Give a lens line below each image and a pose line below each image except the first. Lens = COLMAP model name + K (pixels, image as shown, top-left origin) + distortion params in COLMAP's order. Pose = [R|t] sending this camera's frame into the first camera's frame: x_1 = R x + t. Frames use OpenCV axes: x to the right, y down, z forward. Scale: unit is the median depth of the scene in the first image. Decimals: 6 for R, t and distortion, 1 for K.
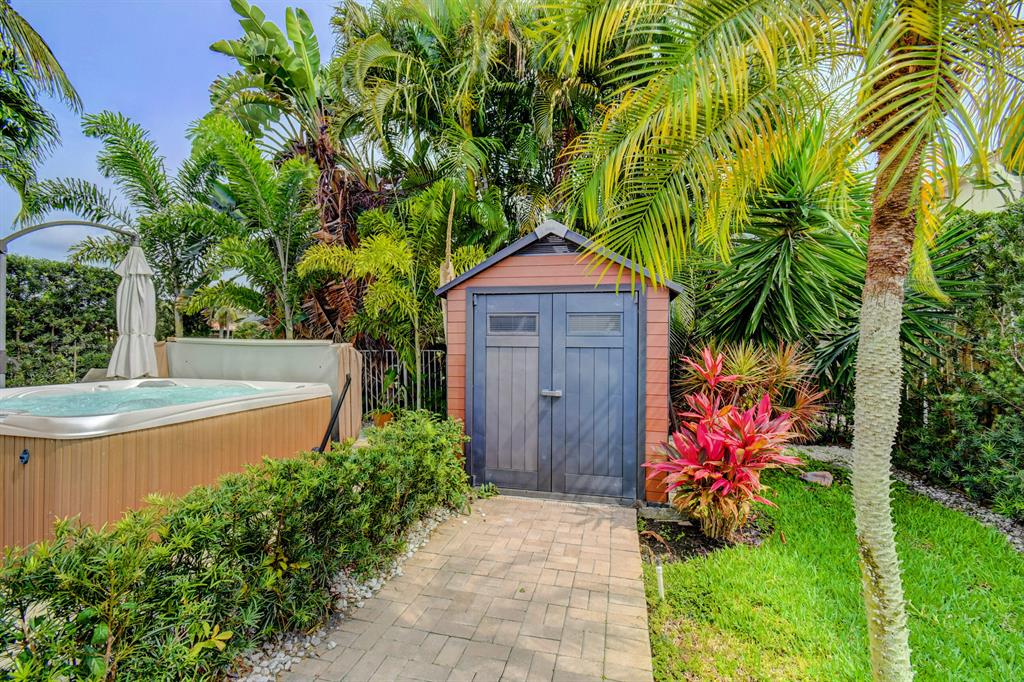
lens RADIAL K [[448.9, 0, 508.7], [0, 448.9, 342.3], [0, 0, 1]] dist [0.002239, -0.002987]
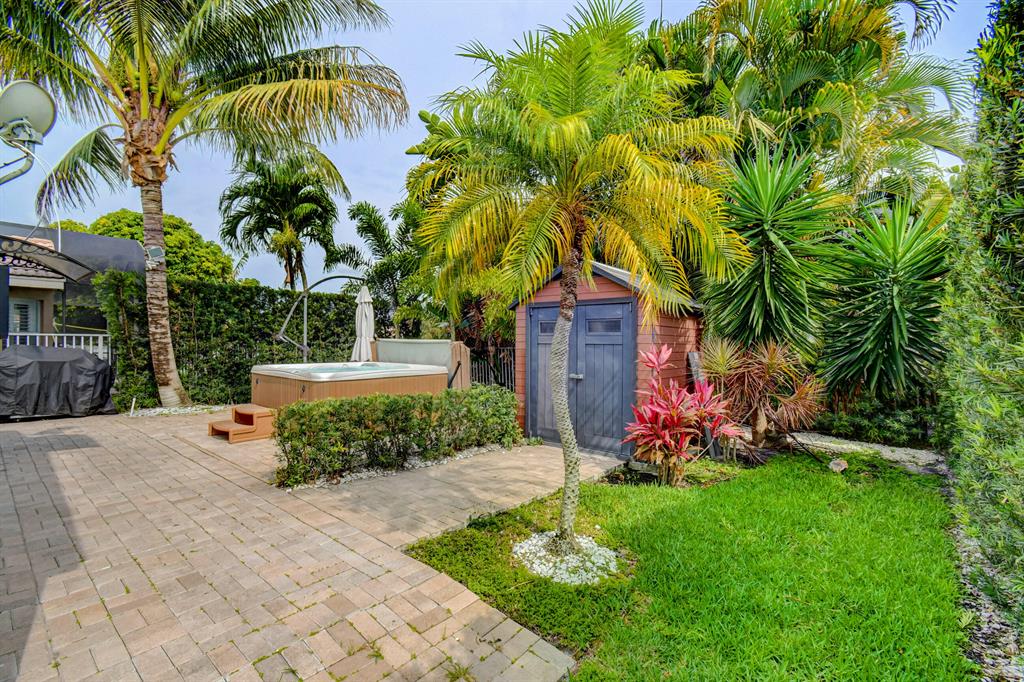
lens RADIAL K [[448.9, 0, 508.7], [0, 448.9, 342.3], [0, 0, 1]] dist [0.002239, -0.002987]
pose [[0.893365, -0.001278, -0.449330, 0.524046], [0.001499, 0.999999, 0.000135, 0.004725], [0.449329, -0.000794, 0.893366, -0.349079]]
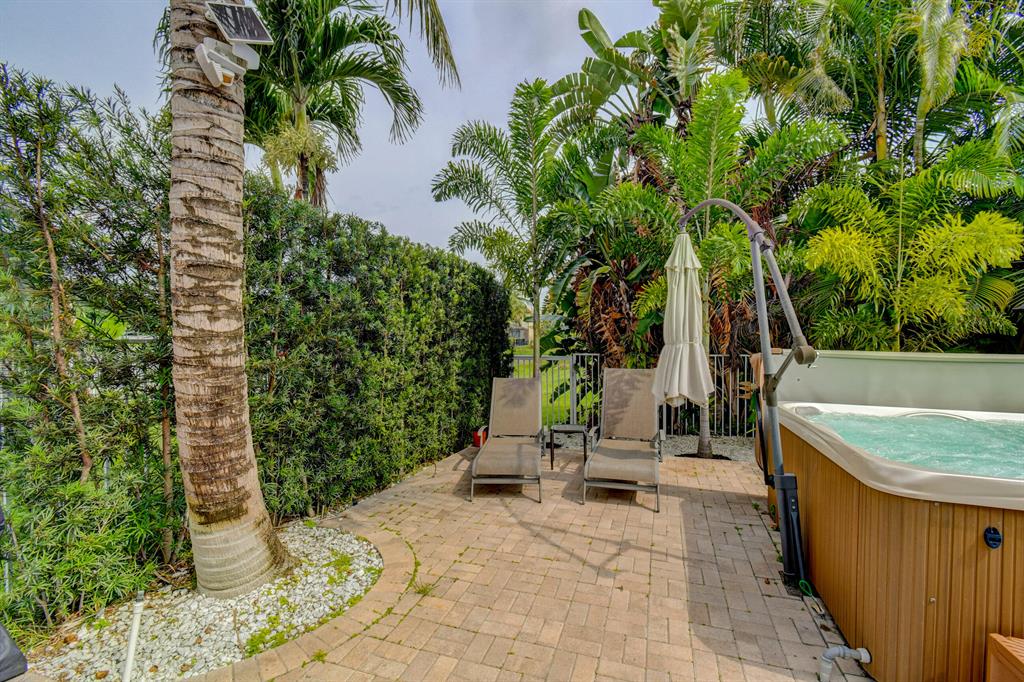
lens RADIAL K [[448.9, 0, 508.7], [0, 448.9, 342.3], [0, 0, 1]] dist [0.002239, -0.002987]
pose [[0.991820, 0.005810, -0.127510, -1.177490], [-0.003345, 0.999803, 0.019542, -0.037572], [0.127599, -0.018956, 0.991645, 0.186543]]
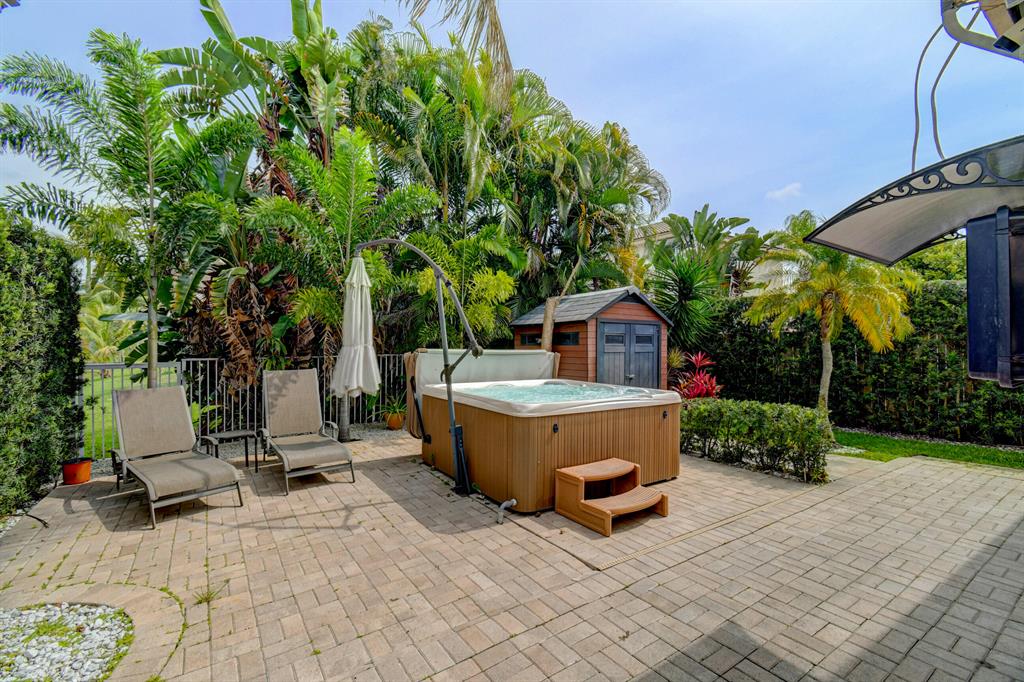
lens RADIAL K [[448.9, 0, 508.7], [0, 448.9, 342.3], [0, 0, 1]] dist [0.002239, -0.002987]
pose [[0.699310, 0.001238, 0.714817, -1.559178], [-0.008908, 0.999936, 0.006983, -0.038550], [-0.714763, -0.011251, 0.699276, 0.047727]]
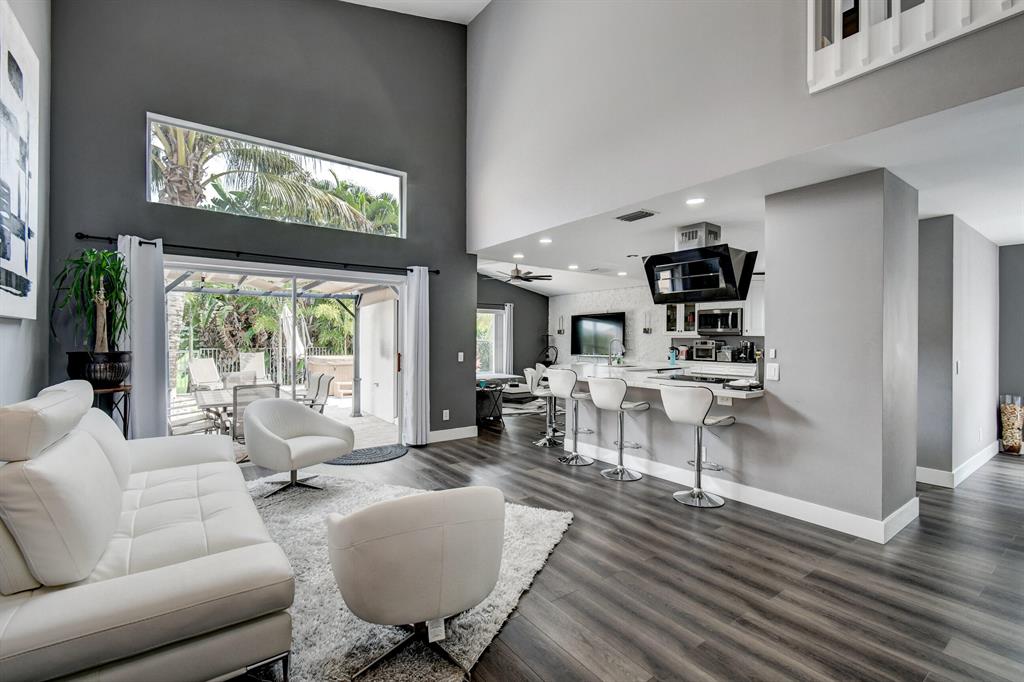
lens RADIAL K [[448.9, 0, 508.7], [0, 448.9, 342.3], [0, 0, 1]] dist [0.002239, -0.002987]
pose [[0.668217, 0.000695, 0.743966, -2.307522], [-0.010847, 0.999902, 0.008808, -0.064854], [-0.743887, -0.013956, 0.668159, -2.325200]]
